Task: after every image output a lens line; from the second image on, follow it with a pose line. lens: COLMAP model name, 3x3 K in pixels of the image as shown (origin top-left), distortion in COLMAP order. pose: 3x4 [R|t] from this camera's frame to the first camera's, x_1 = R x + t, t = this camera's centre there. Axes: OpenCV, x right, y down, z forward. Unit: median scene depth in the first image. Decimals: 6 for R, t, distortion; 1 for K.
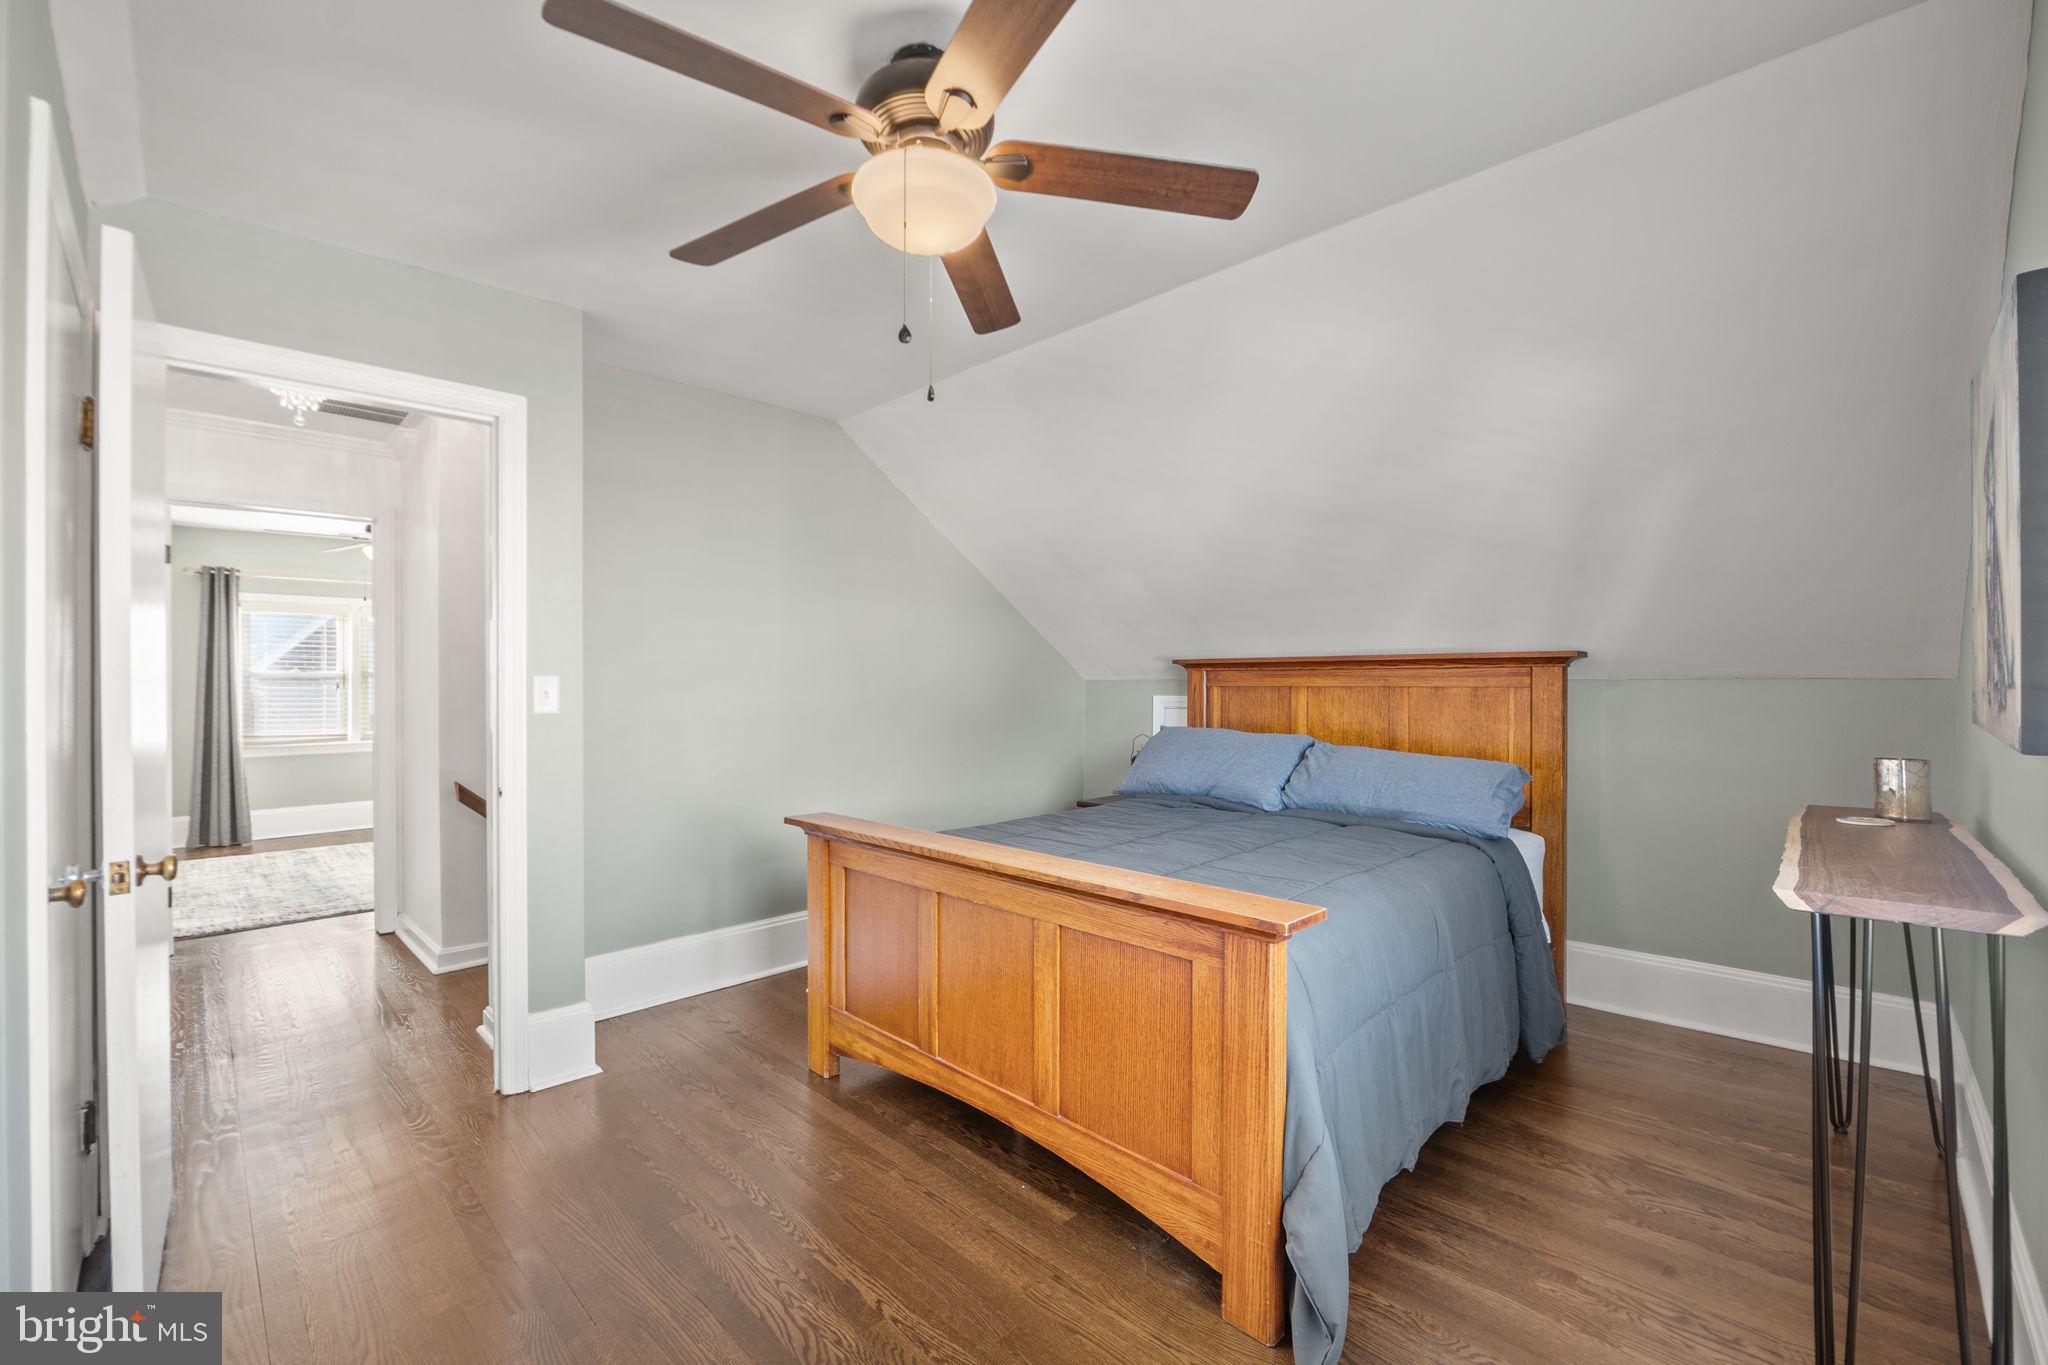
lens RADIAL K [[858.4, 0, 1027.3], [0, 858.4, 675.8], [0, 0, 1]] dist [-0.006255, -0.000502]
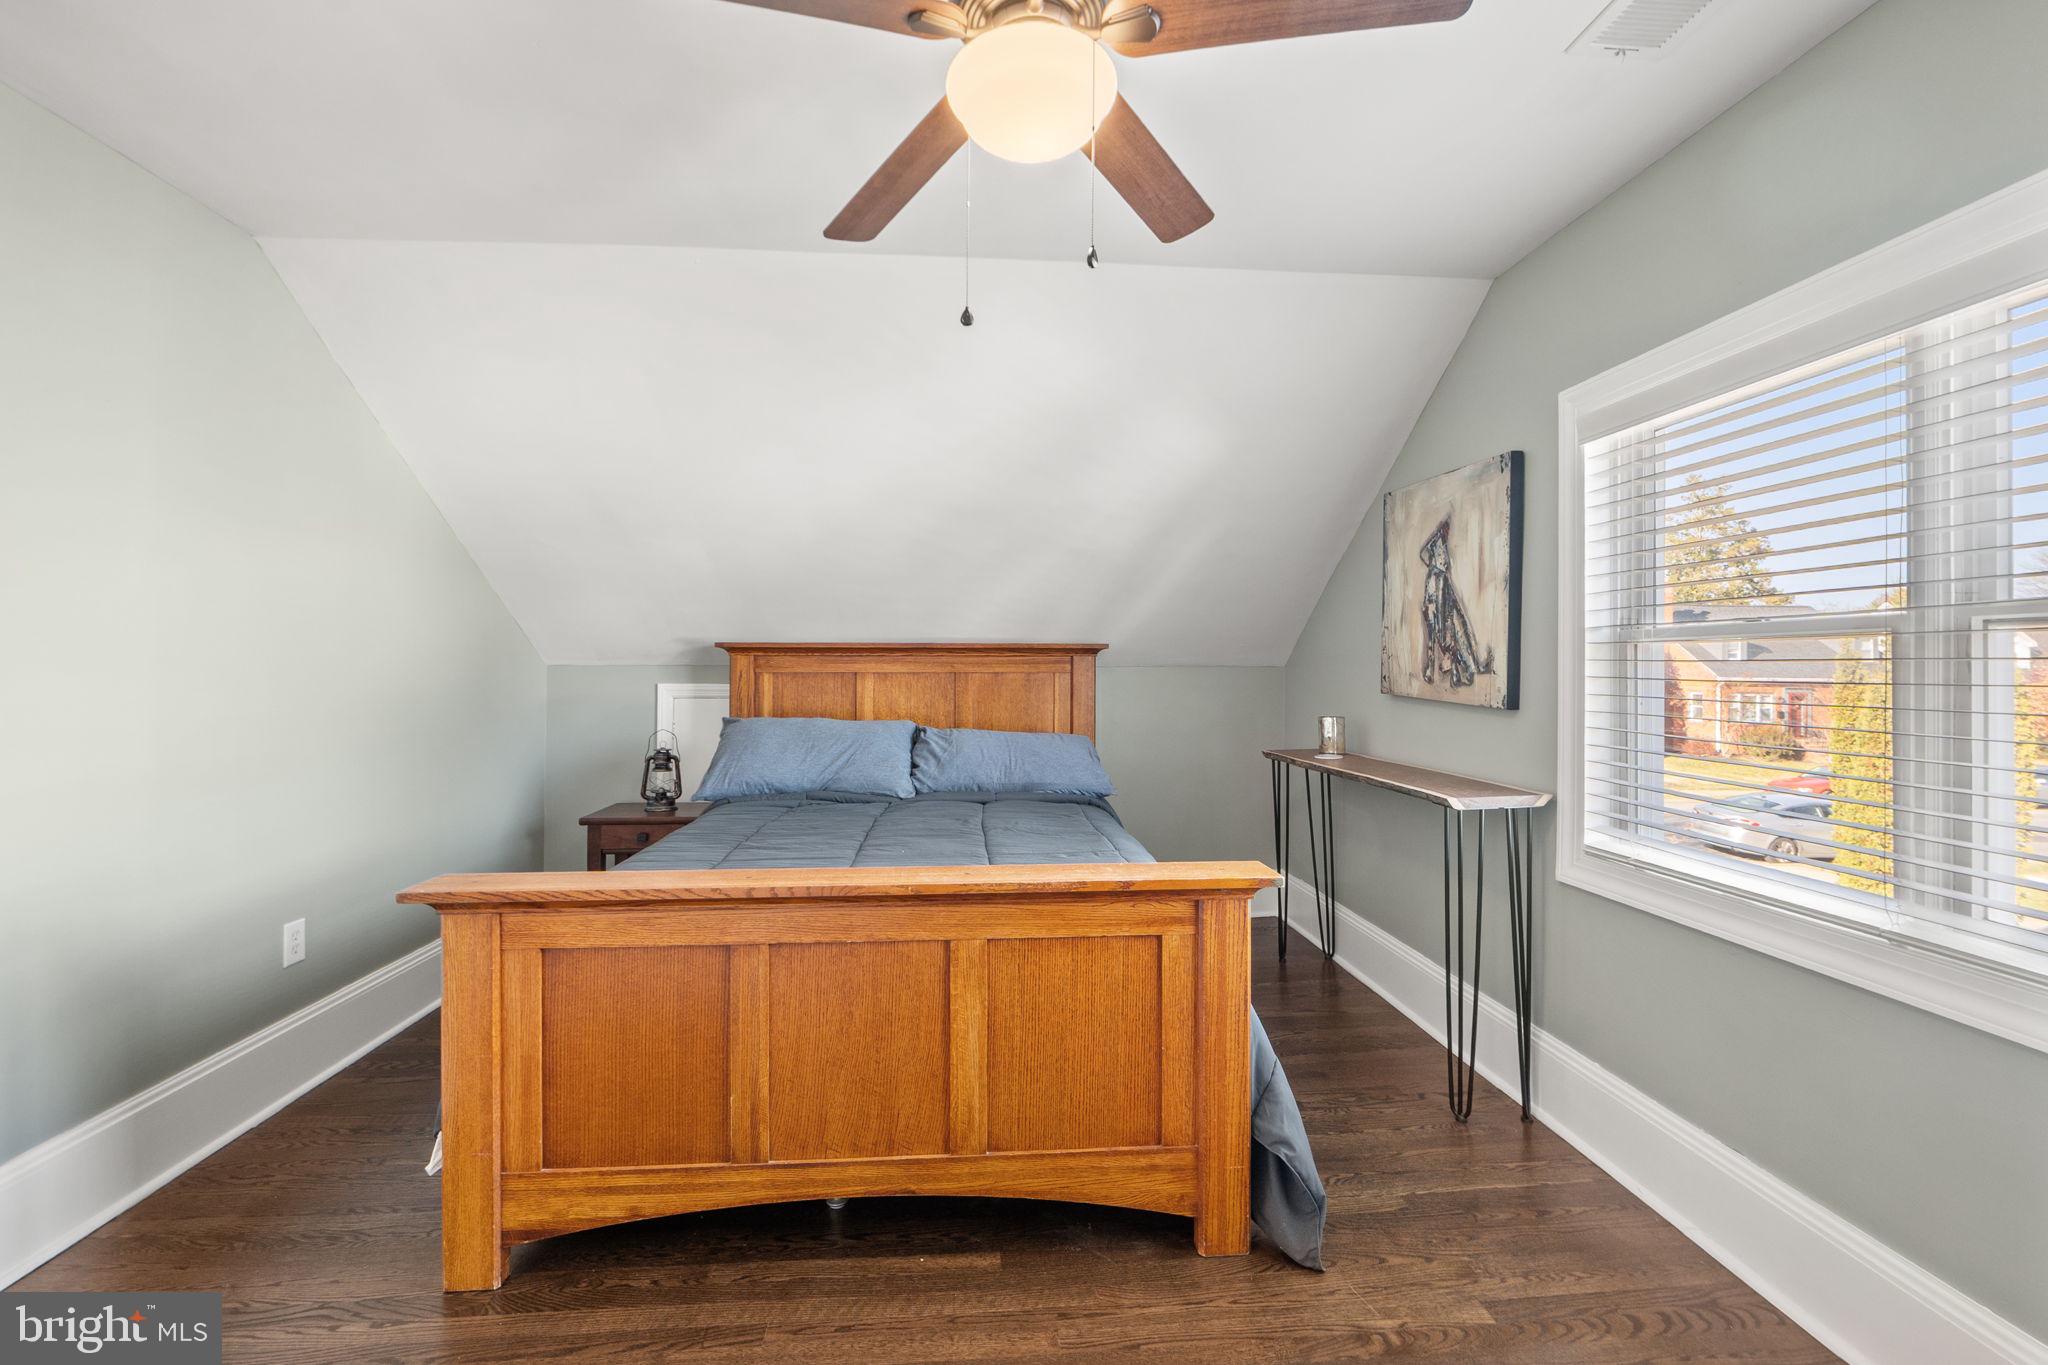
lens RADIAL K [[858.4, 0, 1078.5], [0, 858.4, 653.5], [0, 0, 1]] dist [-0.006255, -0.000502]
pose [[0.650696, 0.013762, 0.759214, -0.515017], [-0.007620, 0.999904, -0.011593, 0.000364], [-0.759300, 0.001758, 0.650738, 0.299435]]
